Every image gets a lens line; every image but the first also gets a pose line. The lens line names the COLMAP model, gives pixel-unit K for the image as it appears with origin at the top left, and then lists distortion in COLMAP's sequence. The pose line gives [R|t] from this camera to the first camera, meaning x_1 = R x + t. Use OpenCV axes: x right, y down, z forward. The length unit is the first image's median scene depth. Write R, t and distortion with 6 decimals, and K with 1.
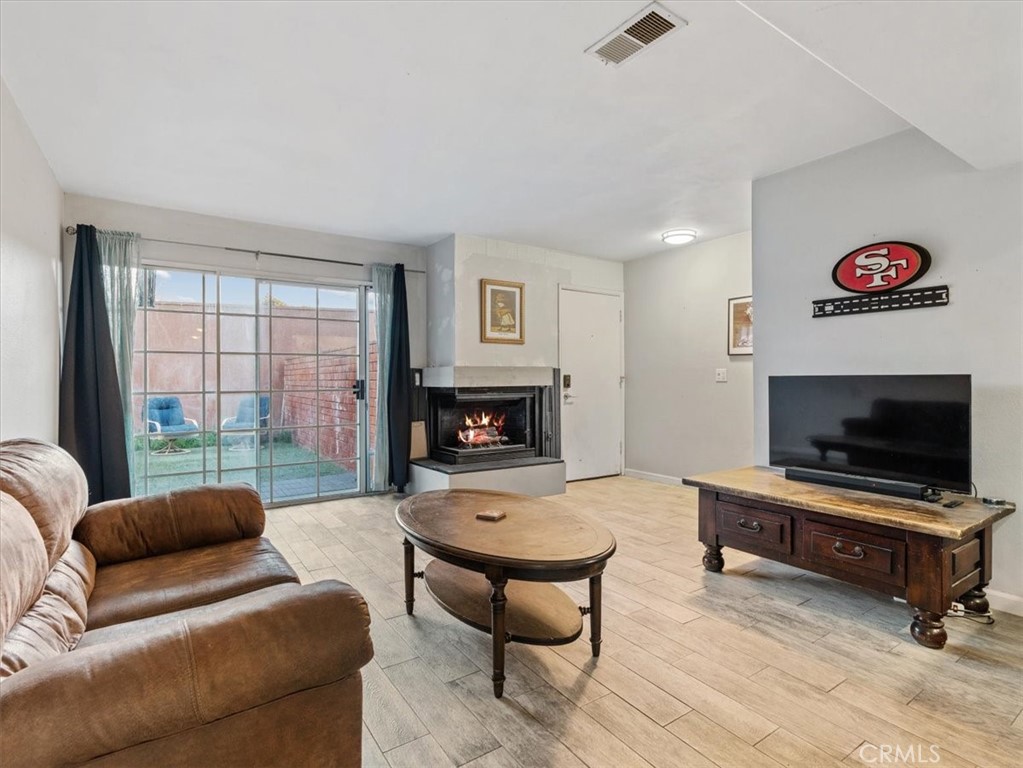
lens RADIAL K [[517.2, 0, 513.0], [0, 517.2, 379.0], [0, 0, 1]] dist [-0.002975, -0.000412]
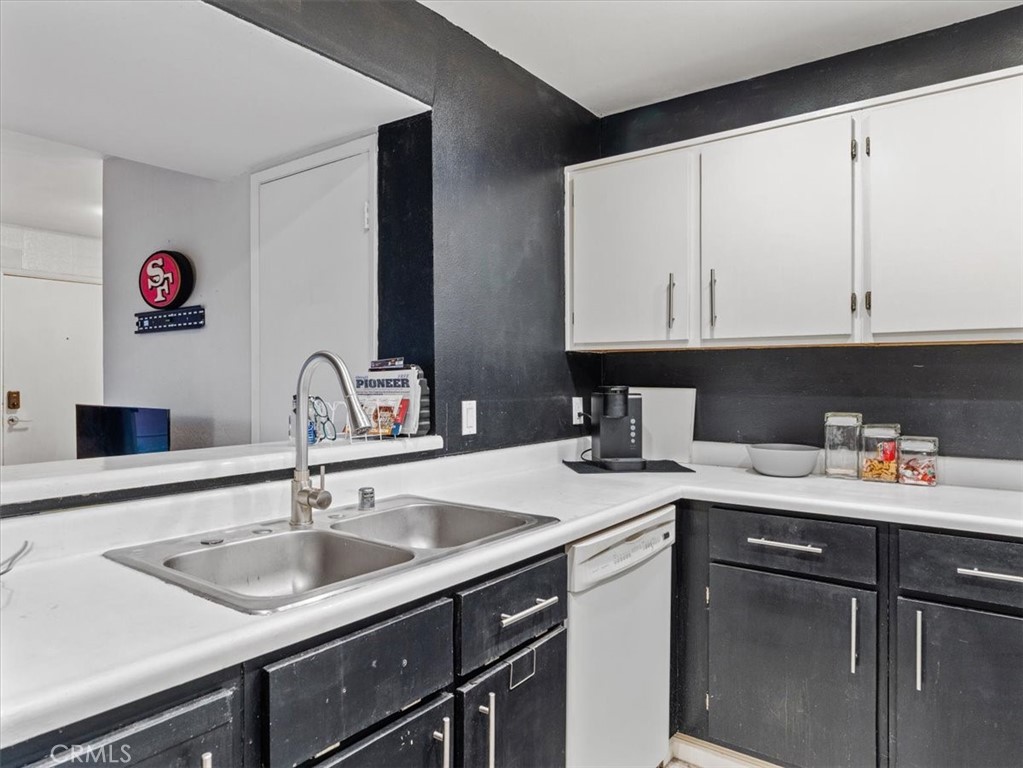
lens RADIAL K [[658.8, 0, 511.5], [0, 658.8, 384.0], [0, 0, 1]] dist [-0.001010, 0.001233]
pose [[0.945503, -0.003772, 0.325592, 0.917448], [0.000412, 0.999946, 0.010389, -0.054935], [-0.325614, -0.009689, 0.945453, -0.229887]]
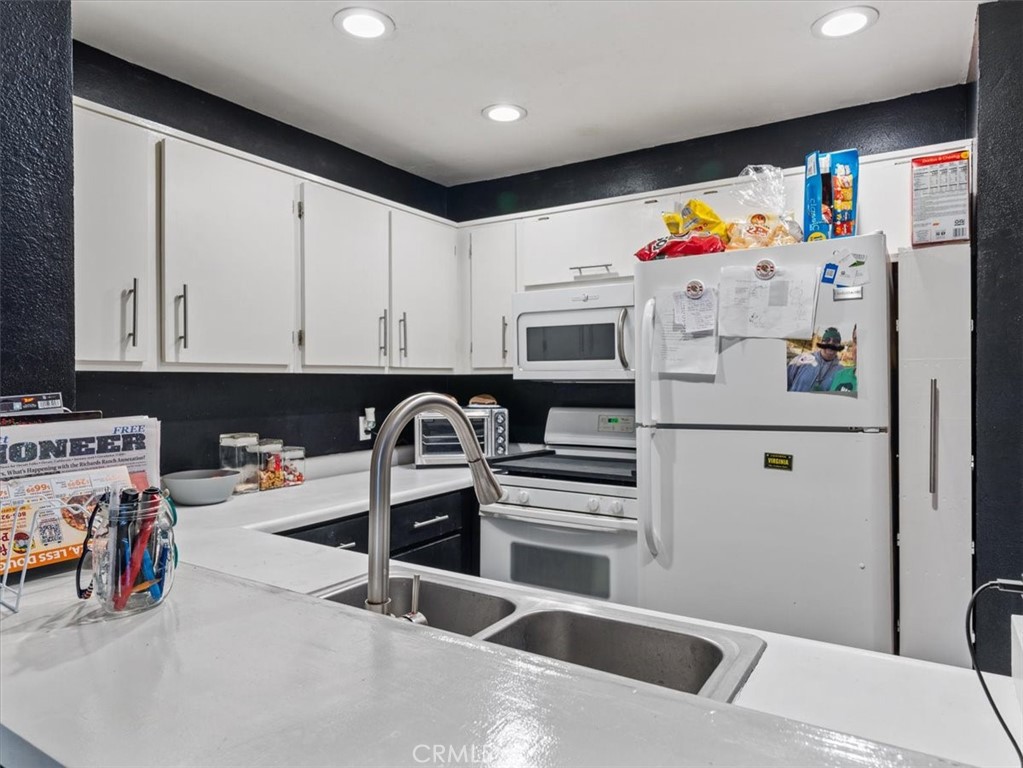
lens RADIAL K [[655.4, 0, 511.7], [0, 655.4, 390.6], [0, 0, 1]] dist [0.001007, 0.000825]
pose [[-0.396868, -0.015752, 0.917741, 0.606191], [0.002241, 0.999833, 0.018130, -0.084751], [-0.917873, 0.009252, -0.396766, 0.433981]]
